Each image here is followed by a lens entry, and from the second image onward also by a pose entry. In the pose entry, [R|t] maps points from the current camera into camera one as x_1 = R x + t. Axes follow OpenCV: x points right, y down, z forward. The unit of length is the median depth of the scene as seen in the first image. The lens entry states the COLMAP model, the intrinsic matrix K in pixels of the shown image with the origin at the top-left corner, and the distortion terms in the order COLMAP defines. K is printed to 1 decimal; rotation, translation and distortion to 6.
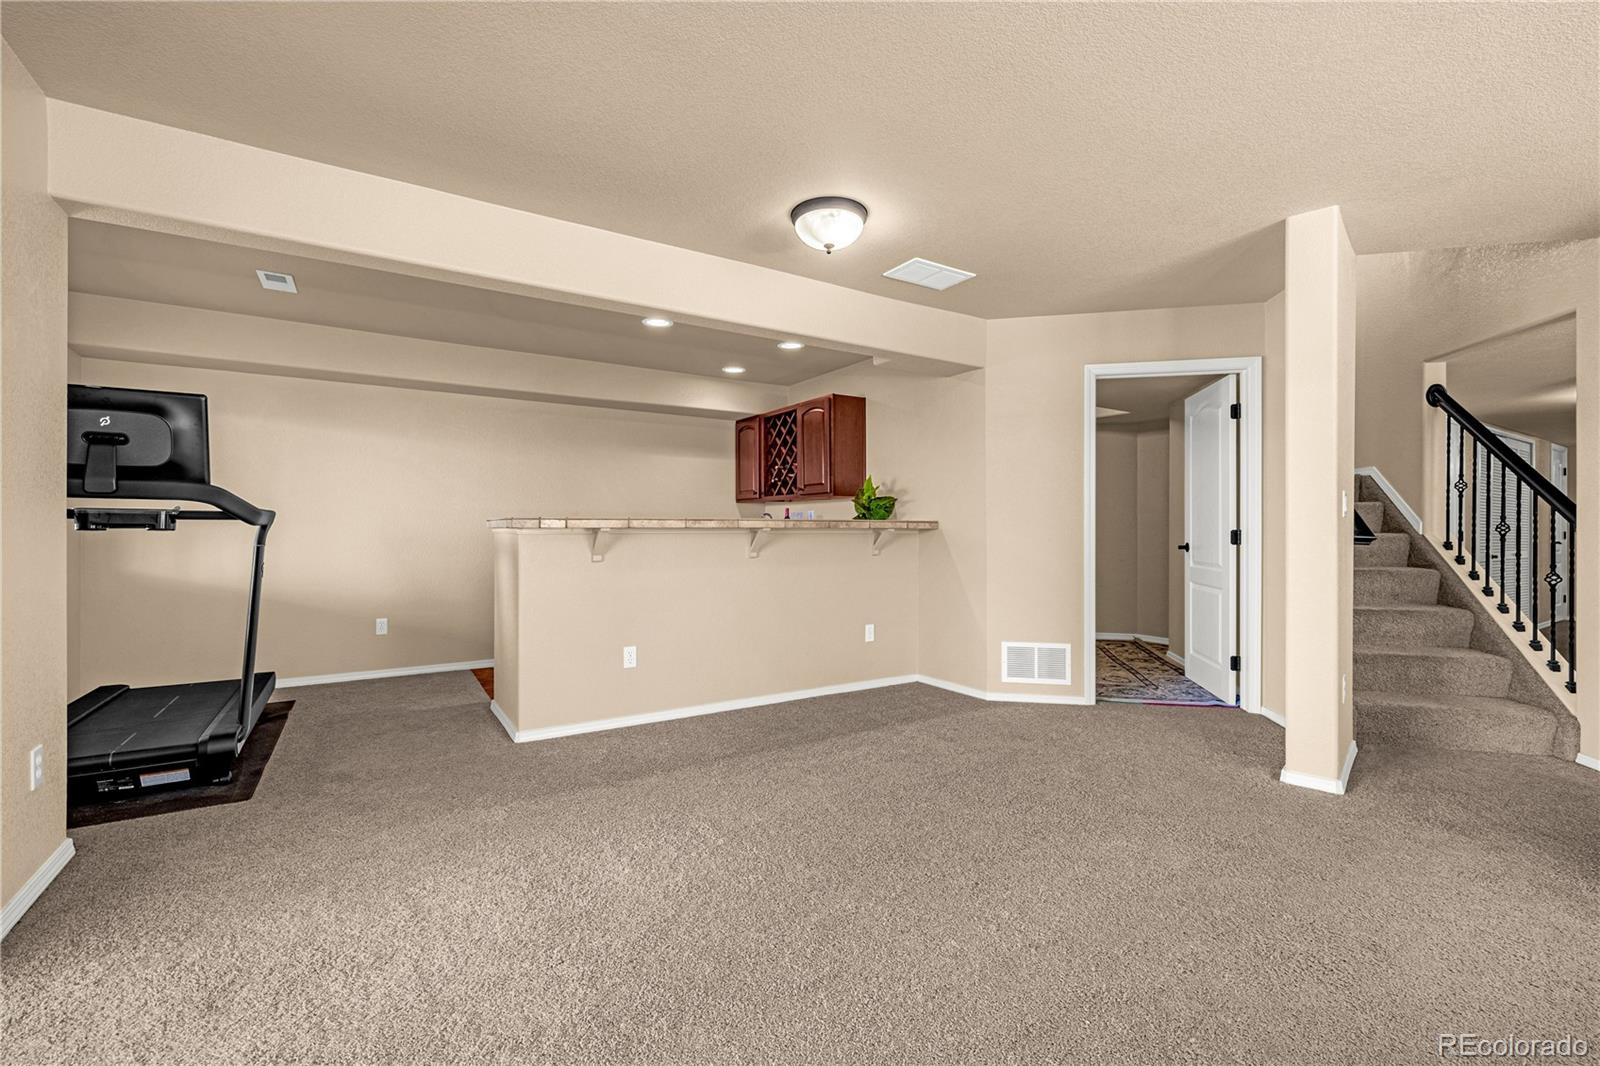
lens RADIAL K [[679.1, 0, 799.0], [0, 679.1, 530.4], [0, 0, 1]] dist [0.001842, -0.000193]
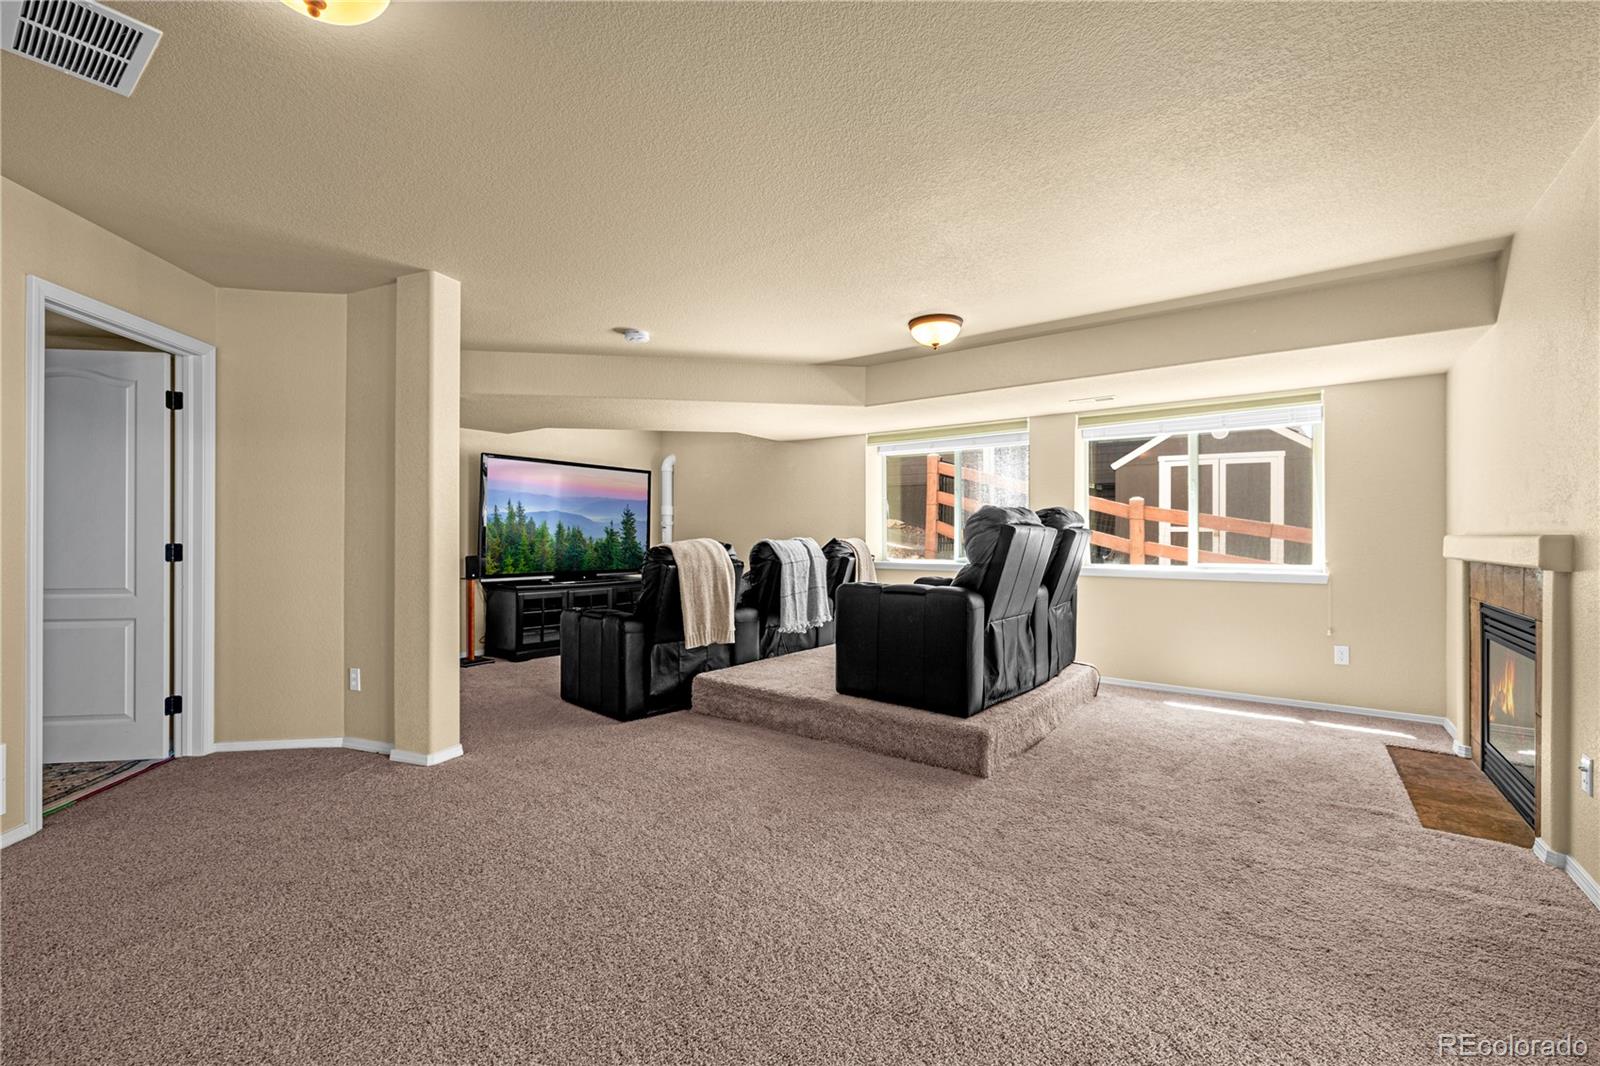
lens RADIAL K [[679.1, 0, 797.9], [0, 679.1, 533.3], [0, 0, 1]] dist [0.001842, -0.000193]
pose [[-0.363759, 0.000373, 0.931493, -0.401291], [0.006687, 0.999975, 0.002211, -0.010035], [-0.931469, 0.007033, -0.363752, 0.595832]]
